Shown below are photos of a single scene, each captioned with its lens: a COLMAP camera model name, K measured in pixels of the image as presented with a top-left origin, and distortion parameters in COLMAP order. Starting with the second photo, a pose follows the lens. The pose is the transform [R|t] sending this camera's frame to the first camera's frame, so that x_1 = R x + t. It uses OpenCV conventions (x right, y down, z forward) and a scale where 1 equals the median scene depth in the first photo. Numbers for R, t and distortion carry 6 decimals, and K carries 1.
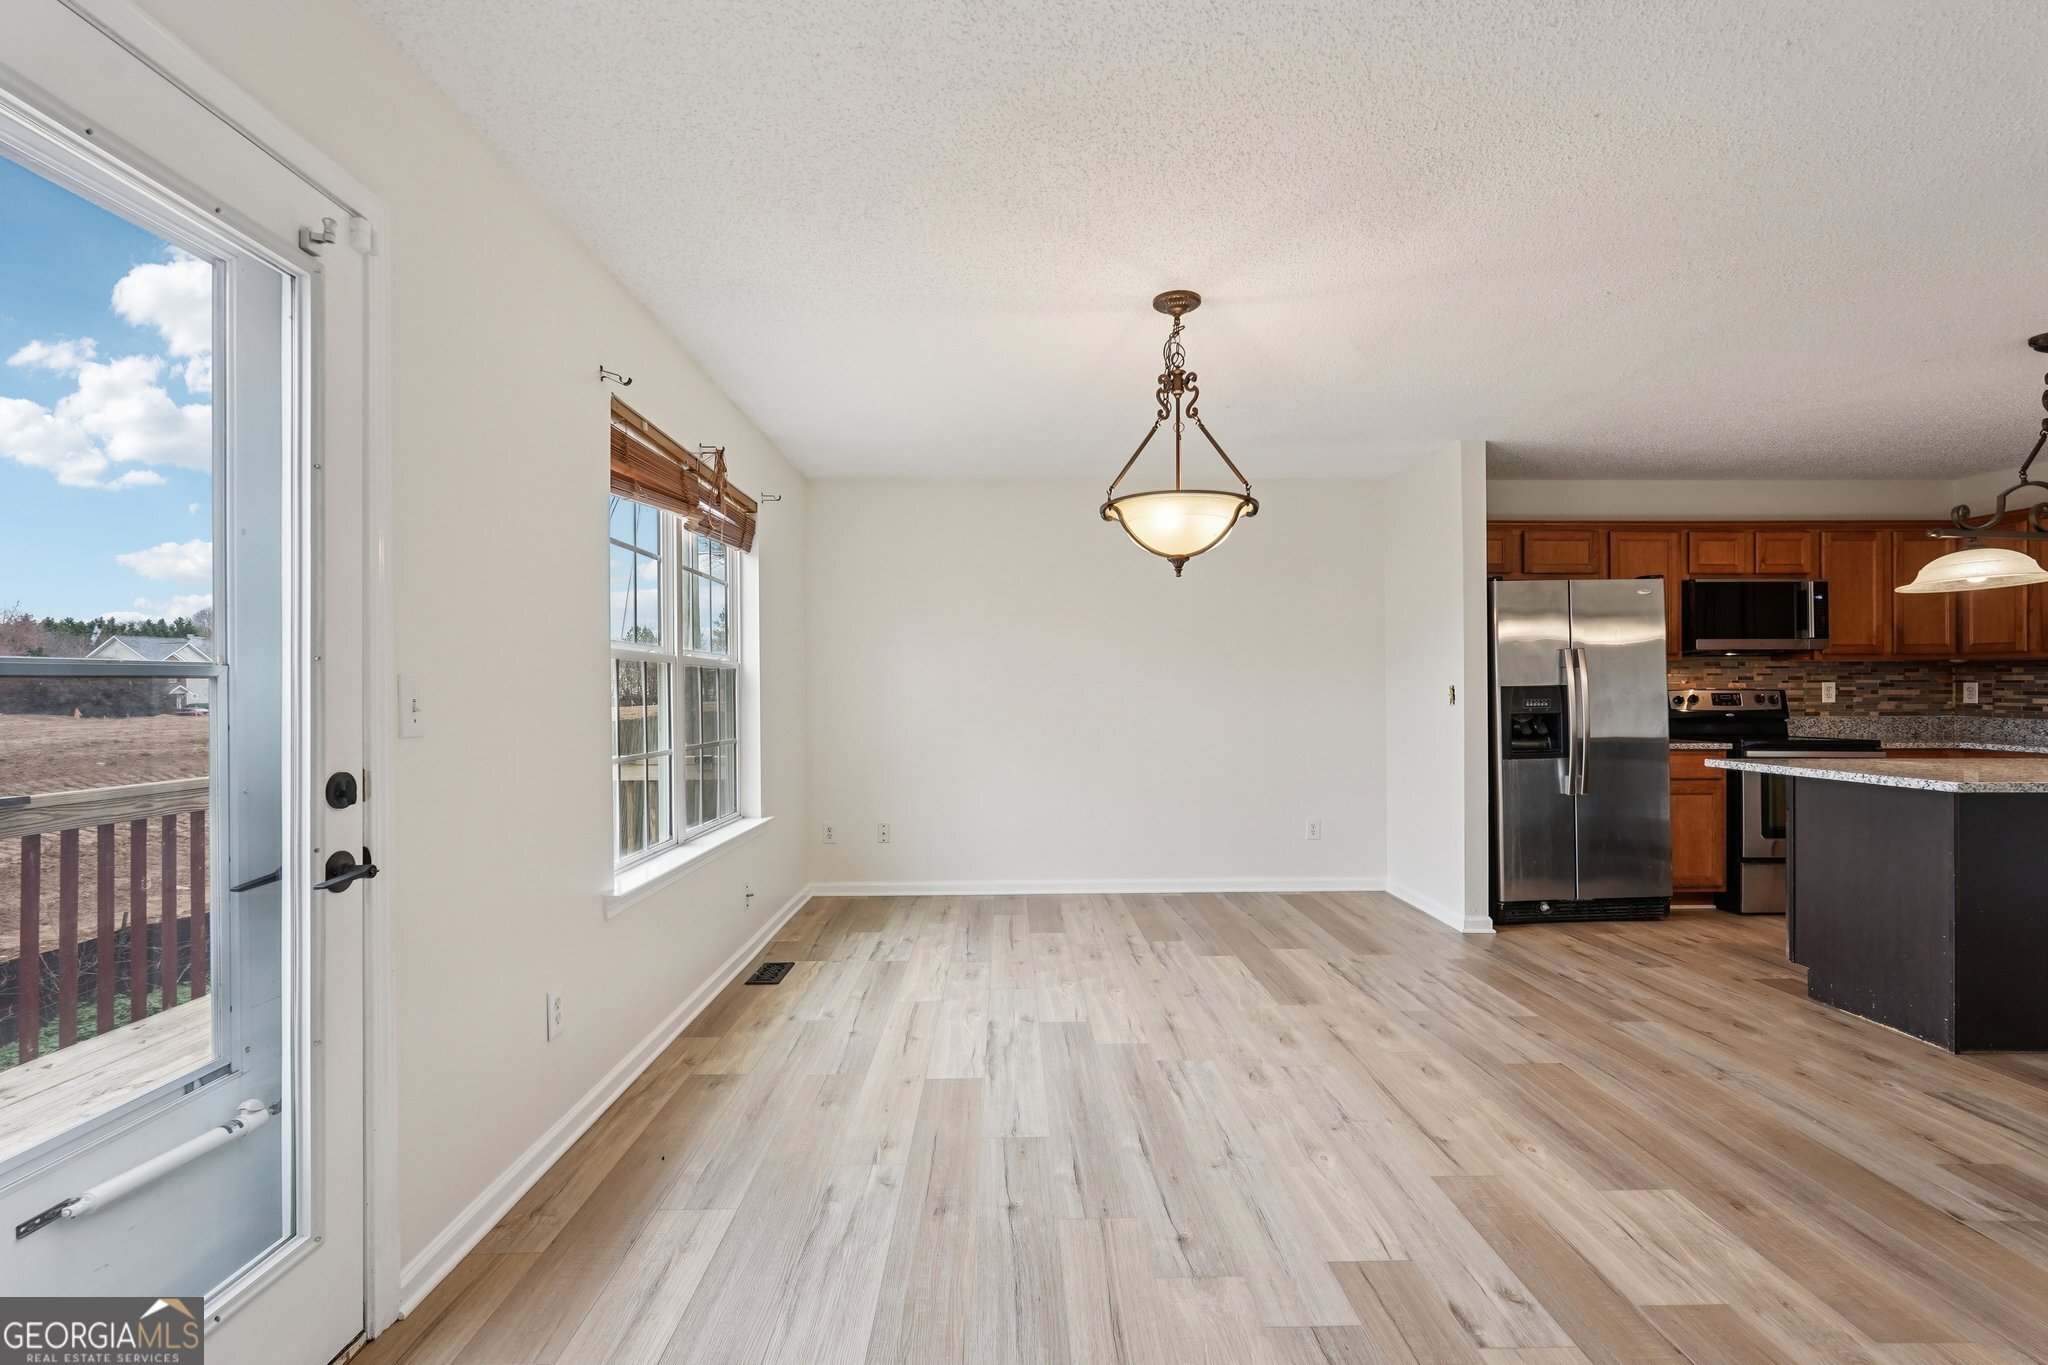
lens RADIAL K [[911.3, 0, 1026.4], [0, 911.3, 691.9], [0, 0, 1]] dist [-0.012500, 0.007649]
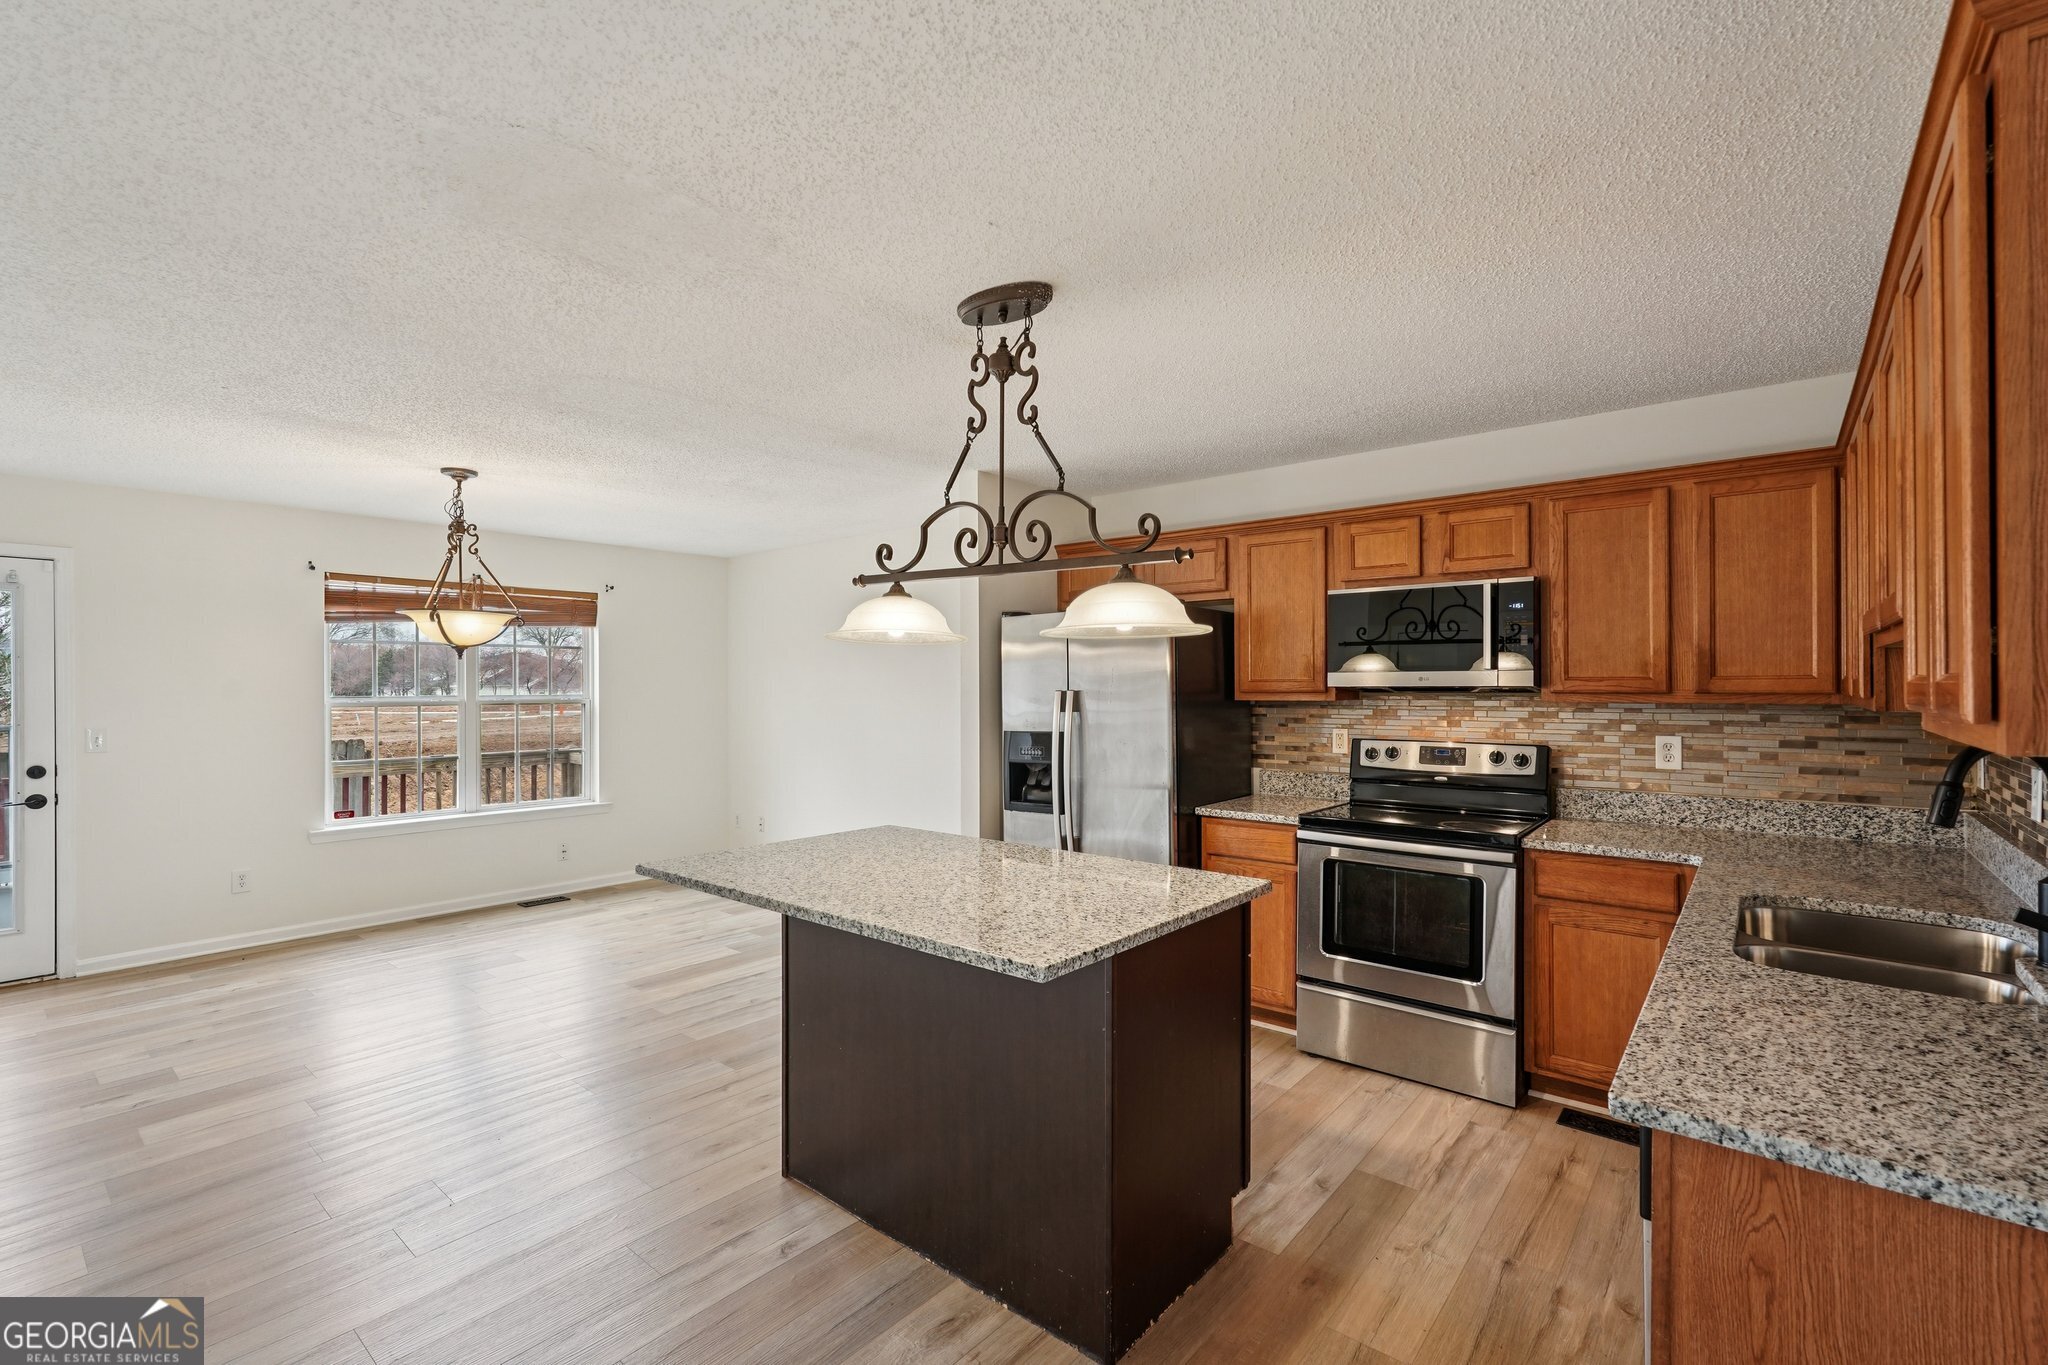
lens RADIAL K [[911.3, 0, 1023.6], [0, 911.3, 688.7], [0, 0, 1]] dist [-0.012500, 0.007649]
pose [[0.753453, 0.002887, -0.657495, 1.527059], [-0.000018, 0.999990, 0.004370, -0.071131], [0.657502, -0.003281, 0.753446, 0.415826]]
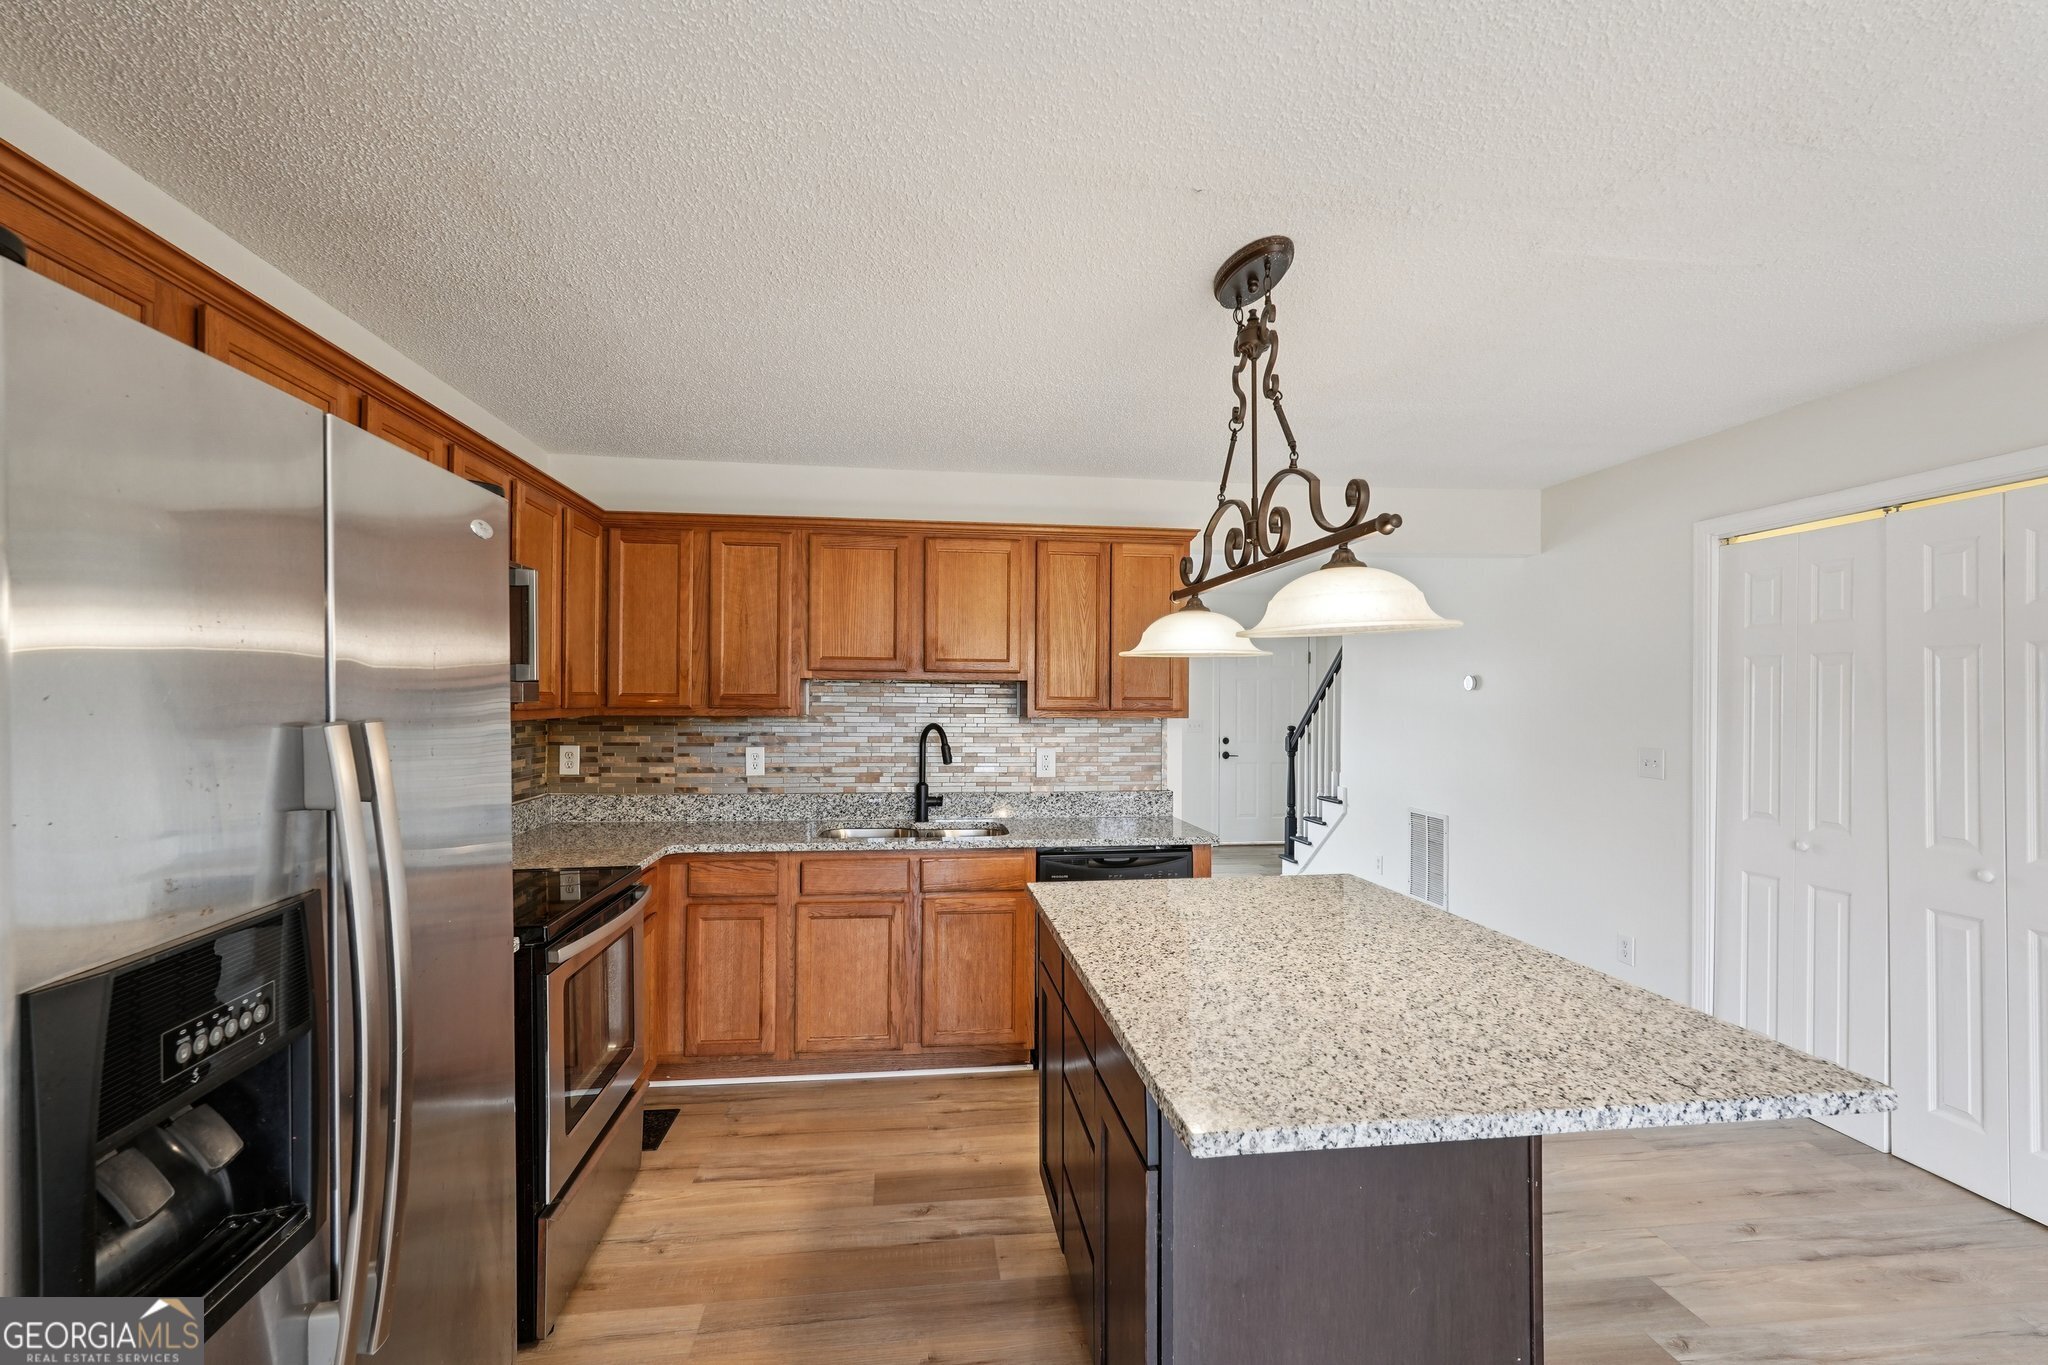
lens RADIAL K [[911.3, 0, 1018.6], [0, 911.3, 686.0], [0, 0, 1]] dist [-0.012500, 0.007649]
pose [[-0.102894, 0.015430, 0.994573, 0.476627], [-0.000057, 0.999880, -0.015518, -0.071291], [-0.994692, -0.001654, -0.102881, 1.141531]]
